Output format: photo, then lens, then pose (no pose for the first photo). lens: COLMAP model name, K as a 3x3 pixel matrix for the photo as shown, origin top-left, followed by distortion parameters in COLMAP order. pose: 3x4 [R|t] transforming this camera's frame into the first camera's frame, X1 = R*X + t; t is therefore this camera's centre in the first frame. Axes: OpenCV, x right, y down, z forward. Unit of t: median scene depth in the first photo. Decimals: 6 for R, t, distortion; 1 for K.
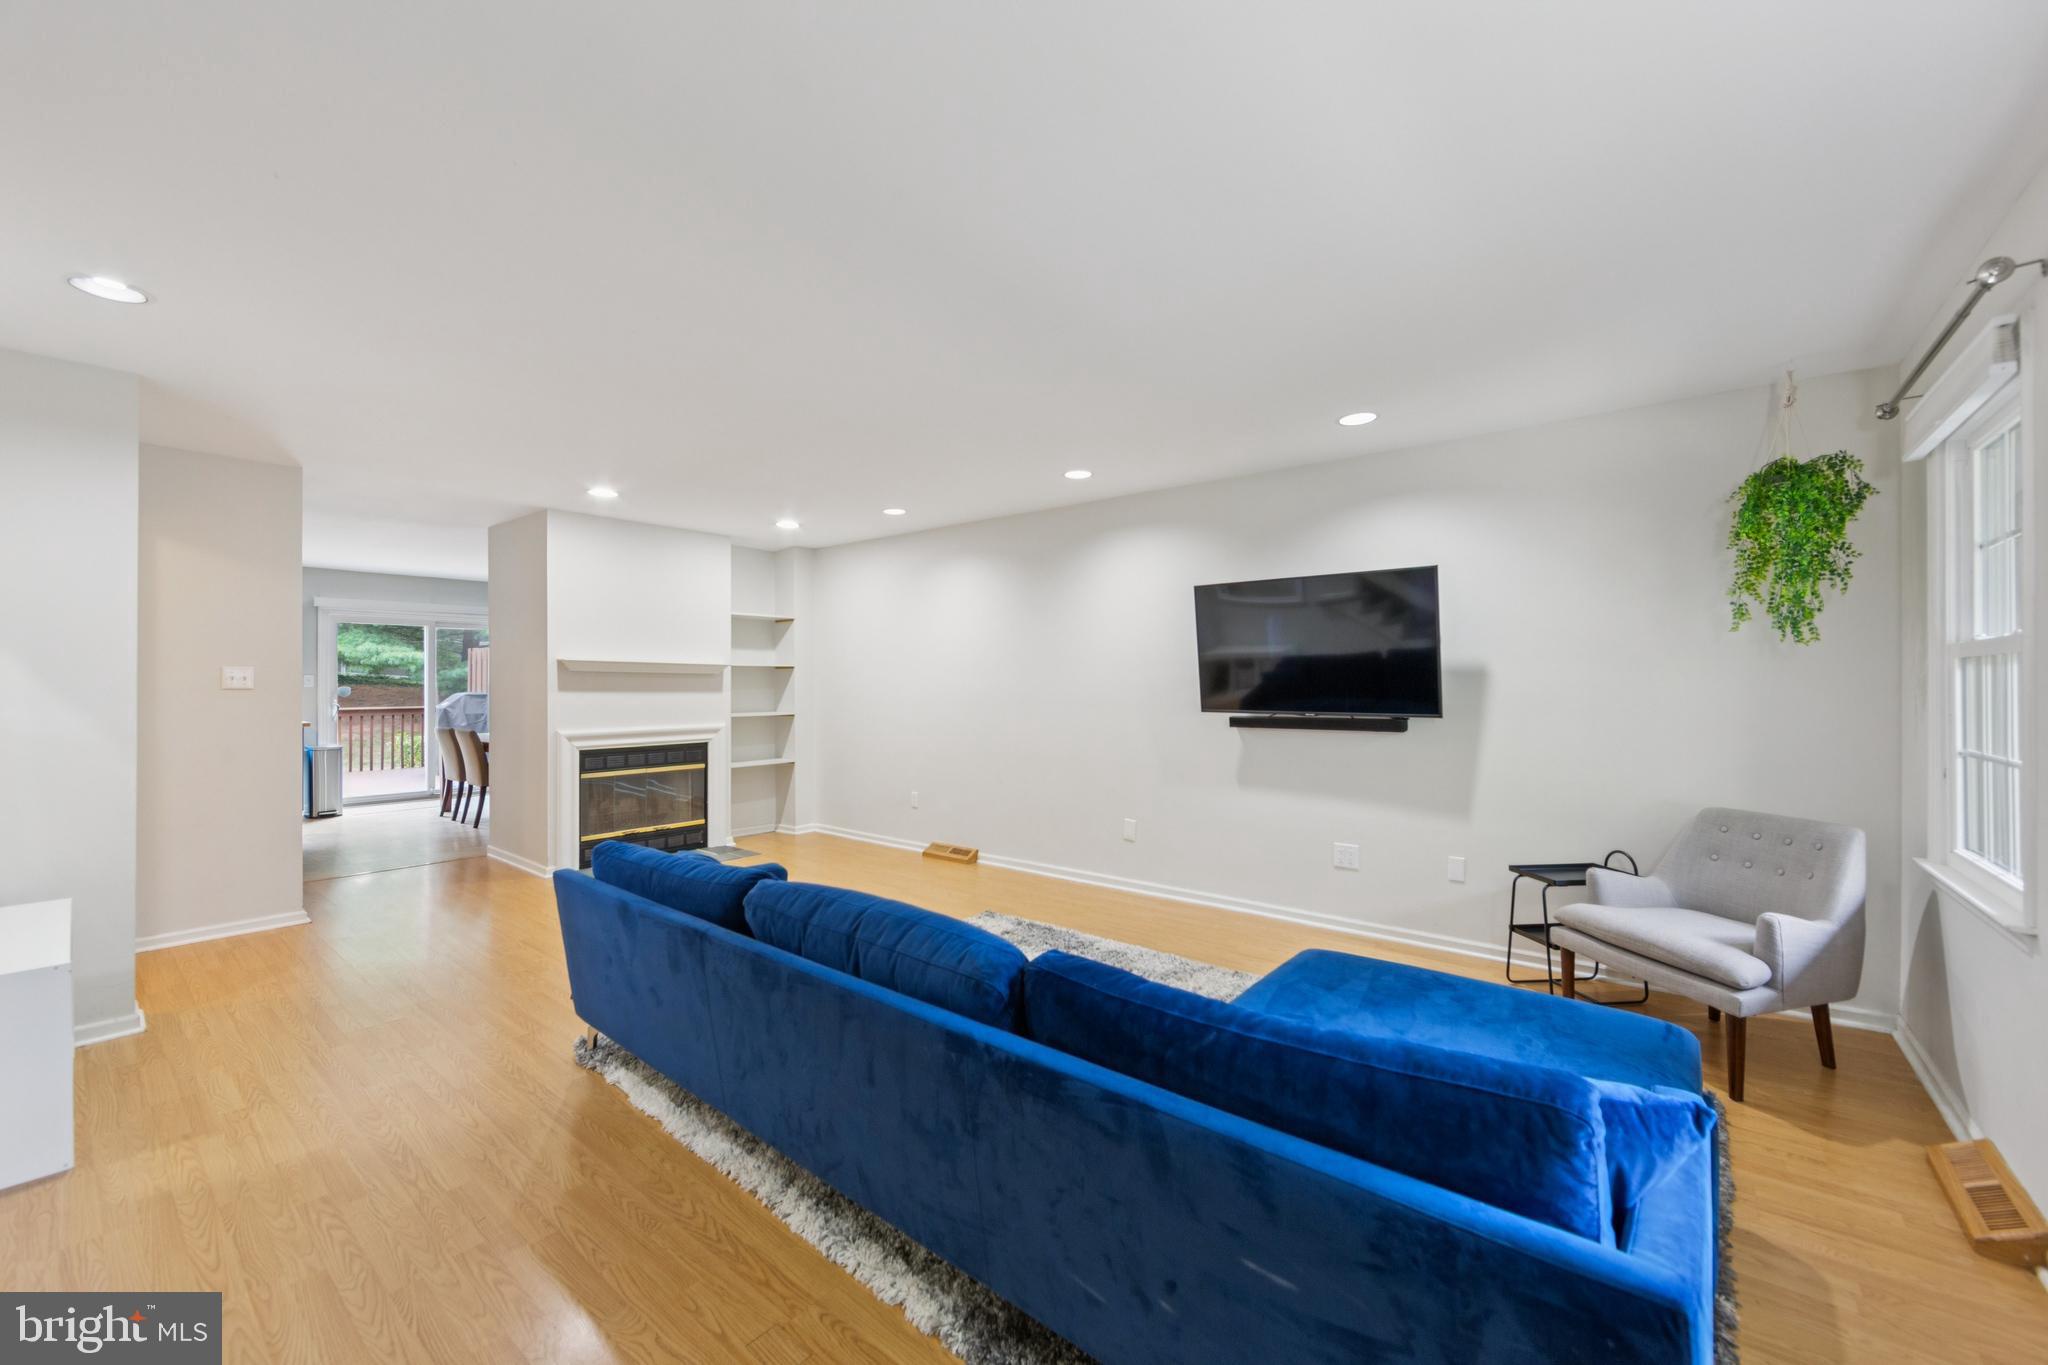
lens RADIAL K [[803.3, 0, 1021.9], [0, 803.3, 683.4], [0, 0, 1]] dist [-0.005655, 0.000180]
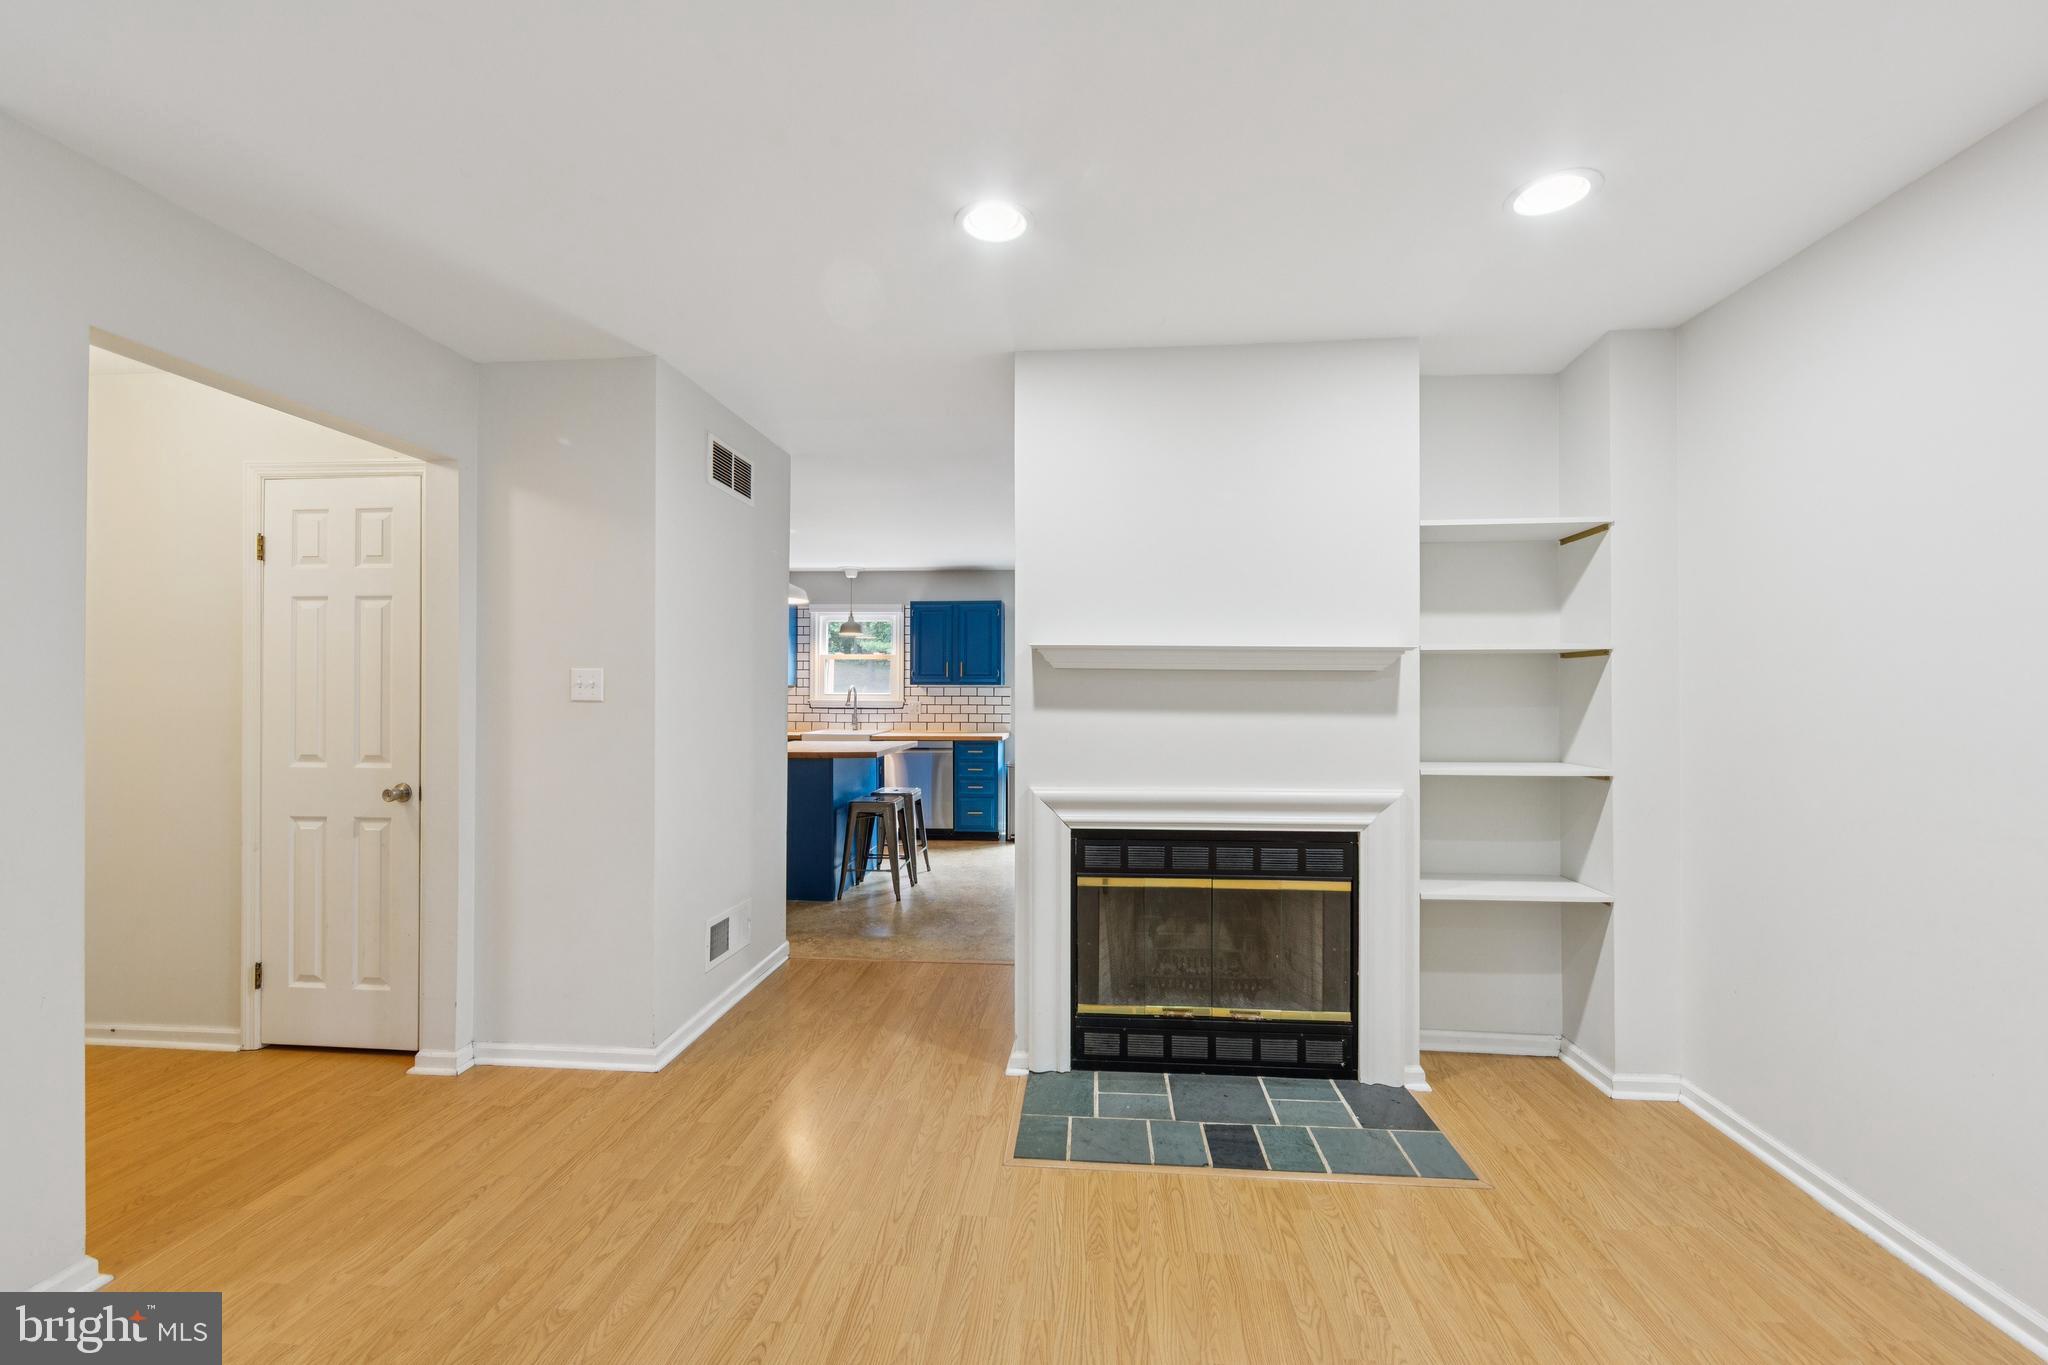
lens RADIAL K [[803.3, 0, 1027.0], [0, 803.3, 691.0], [0, 0, 1]] dist [-0.005655, 0.000180]
pose [[0.566421, -0.002462, -0.824112, -0.140186], [-0.002106, 0.999988, -0.004434, 0.000879], [0.824113, 0.004247, 0.566409, 0.609981]]
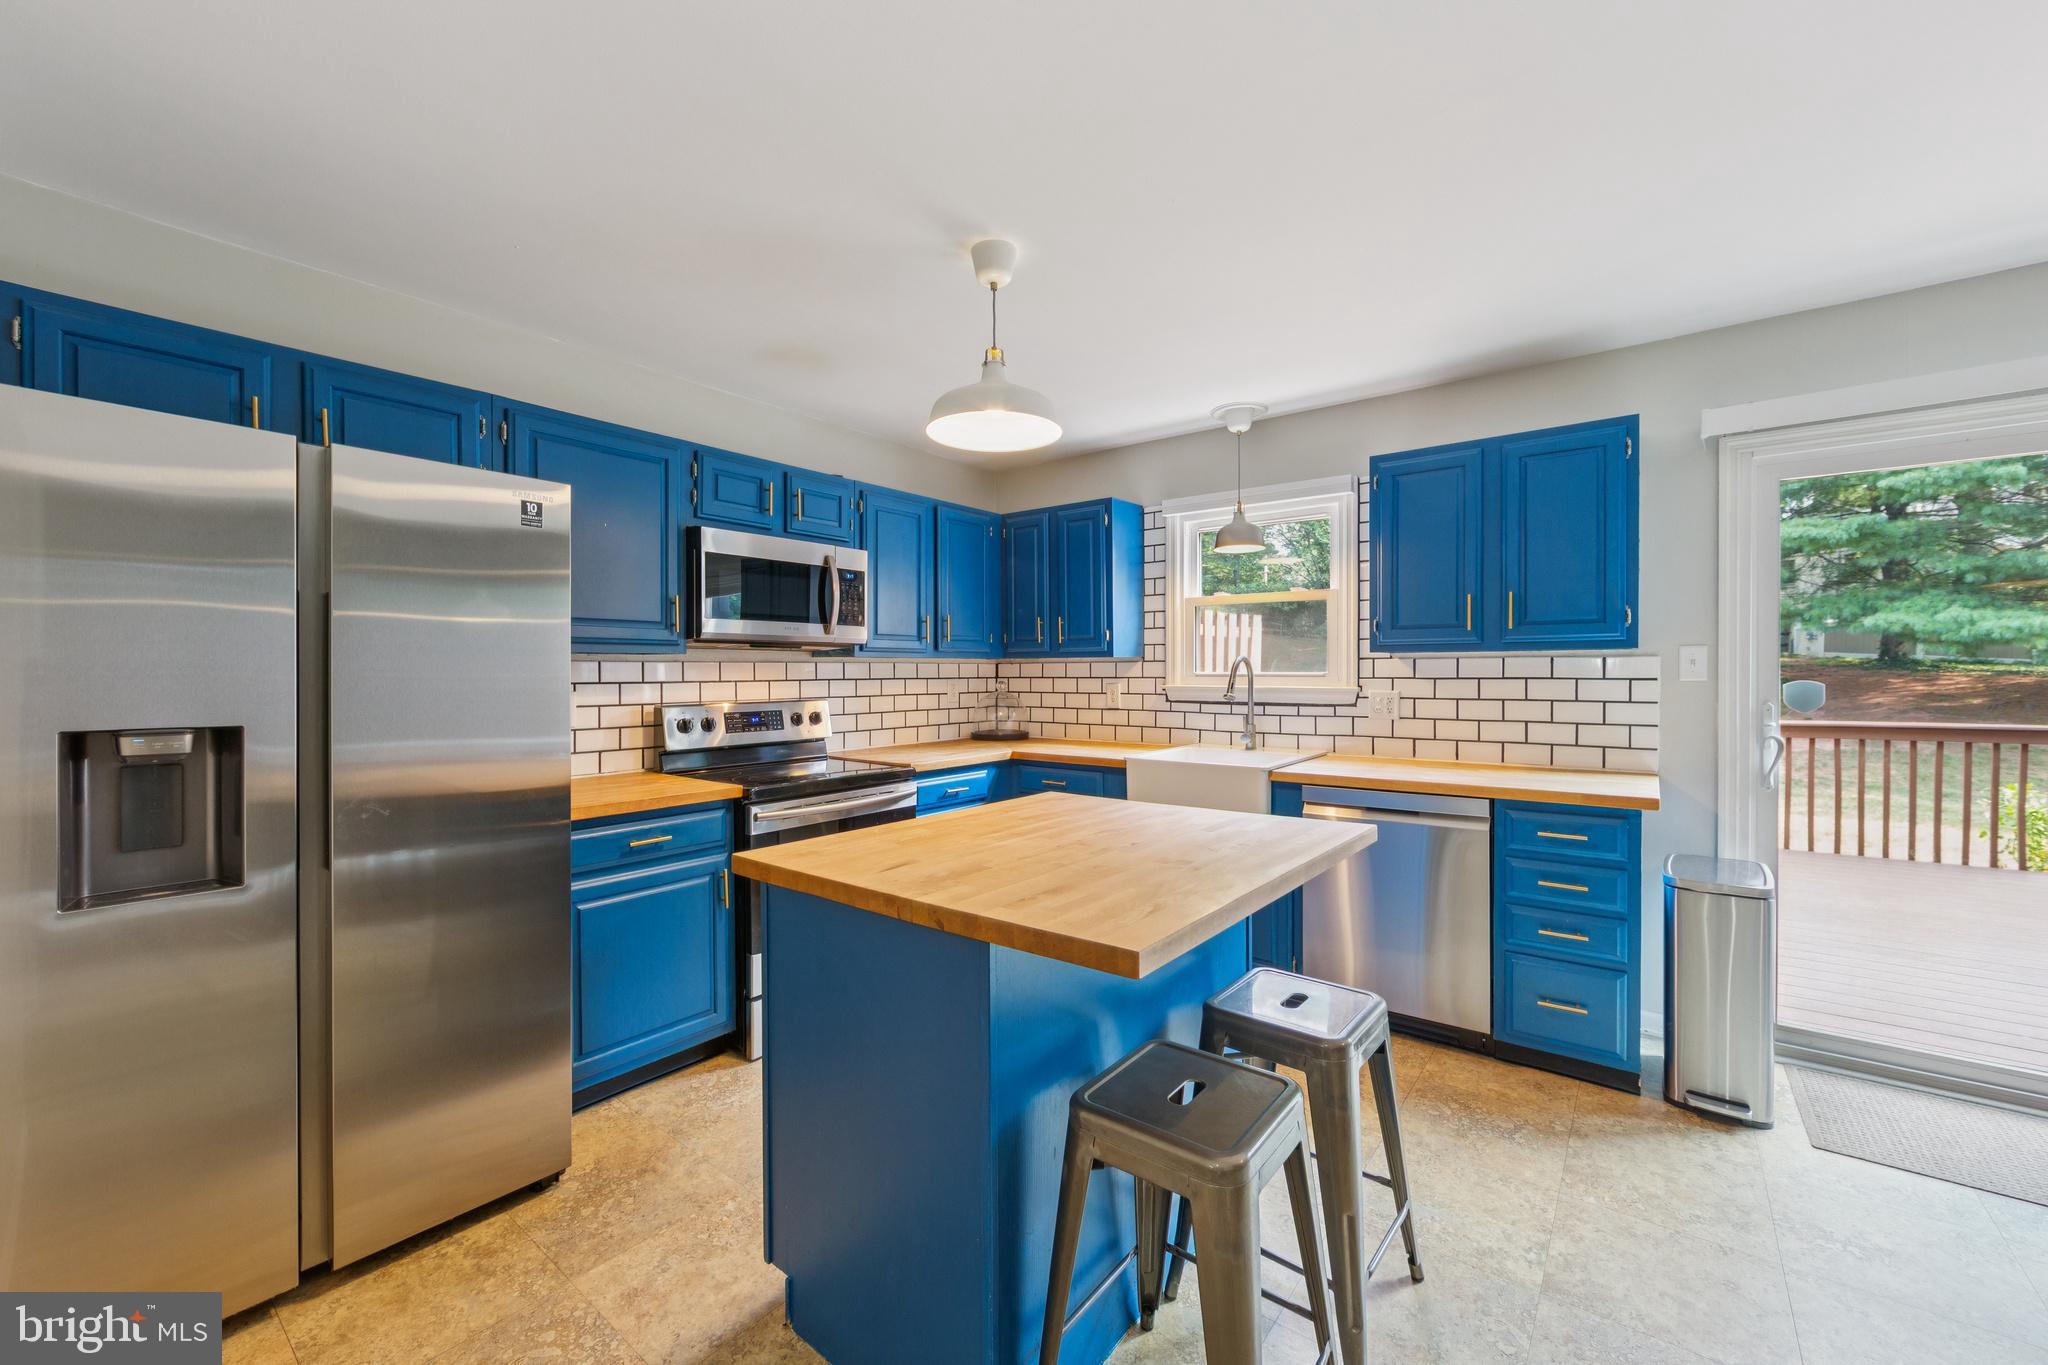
lens RADIAL K [[803.3, 0, 1023.3], [0, 803.3, 676.6], [0, 0, 1]] dist [-0.005655, 0.000180]
pose [[0.016746, 0.004857, -0.999848, -0.708670], [0.004569, 0.999977, 0.004935, -0.001355], [0.999849, -0.004651, 0.016724, 0.910306]]
